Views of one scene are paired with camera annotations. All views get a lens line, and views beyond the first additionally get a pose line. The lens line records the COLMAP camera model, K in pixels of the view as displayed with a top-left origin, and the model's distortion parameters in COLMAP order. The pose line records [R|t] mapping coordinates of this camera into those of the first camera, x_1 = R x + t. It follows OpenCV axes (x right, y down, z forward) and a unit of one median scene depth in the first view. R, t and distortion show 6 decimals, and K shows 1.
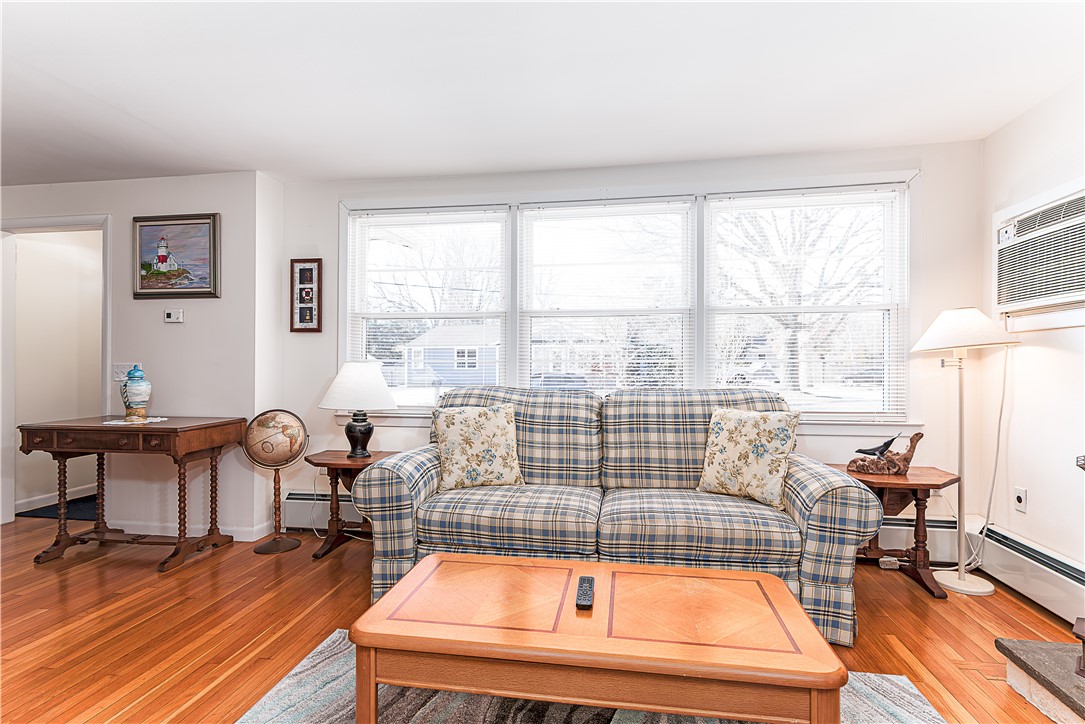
lens RADIAL K [[532.1, 0, 544.4], [0, 532.1, 363.9], [0, 0, 1]] dist [0.004141, -0.000180]
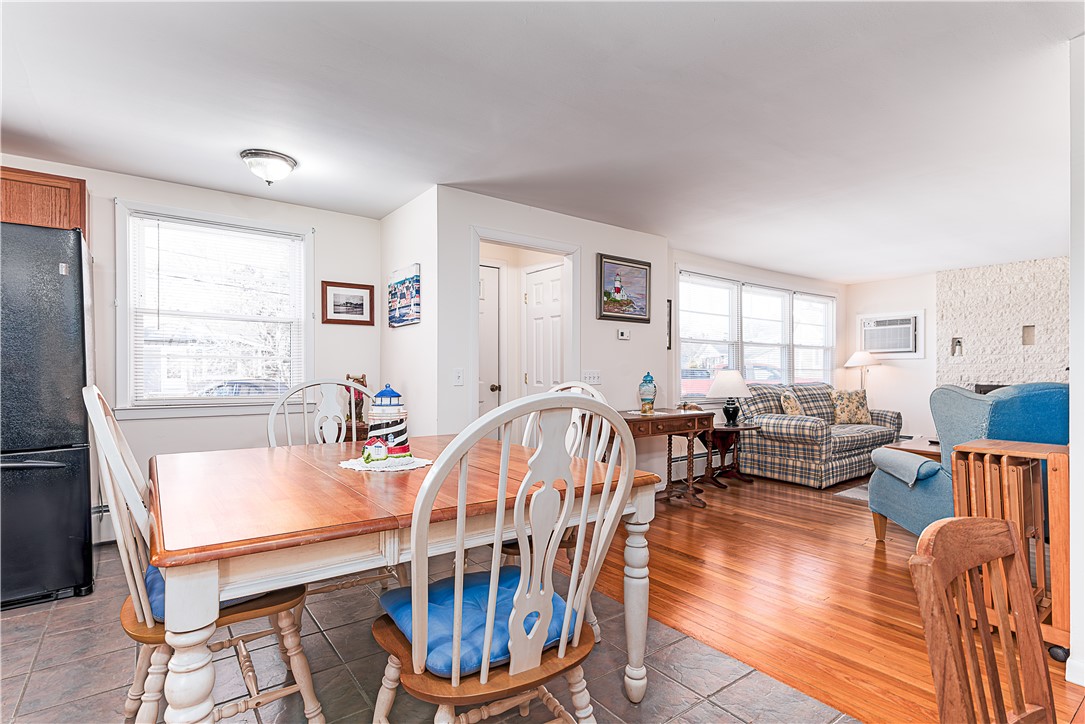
lens RADIAL K [[532.1, 0, 543.1], [0, 532.1, 378.5], [0, 0, 1]] dist [0.004141, -0.000180]
pose [[0.688825, -0.009659, 0.724864, -1.816056], [0.001904, 0.999932, 0.011514, 0.002728], [-0.724925, -0.006551, 0.688796, 0.245129]]
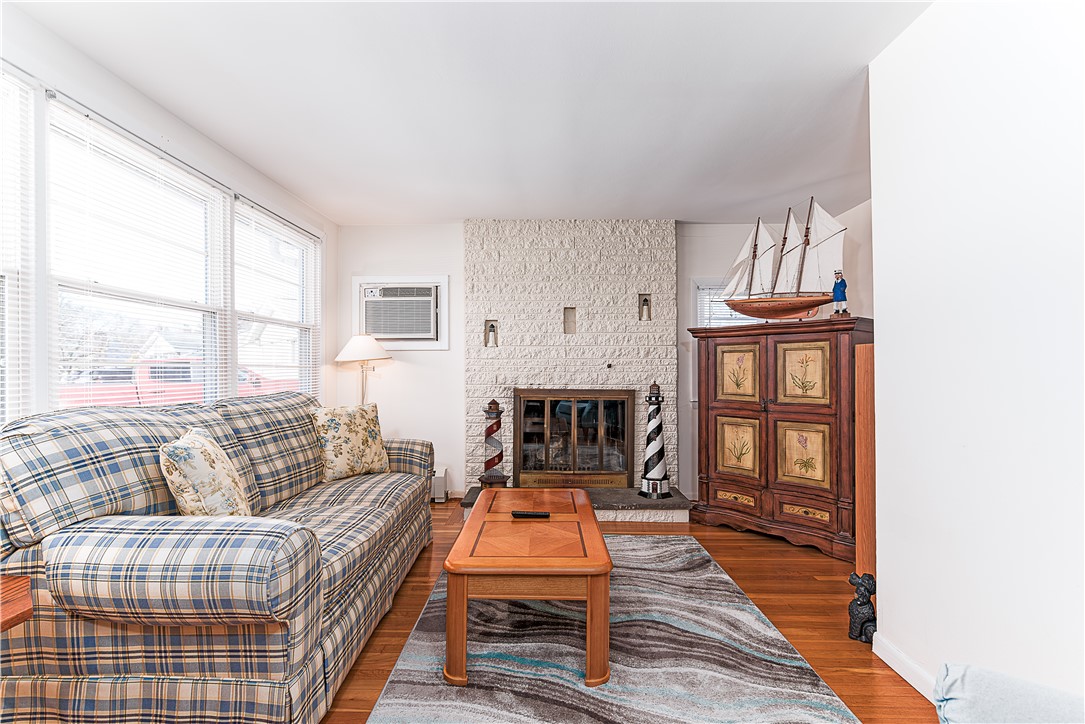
lens RADIAL K [[532.1, 0, 544.8], [0, 532.1, 363.3], [0, 0, 1]] dist [0.004141, -0.000180]
pose [[-0.153699, 0.013782, 0.988022, -0.693110], [0.005192, 0.999900, -0.013140, 0.004190], [-0.988104, 0.003110, -0.153755, 0.559662]]
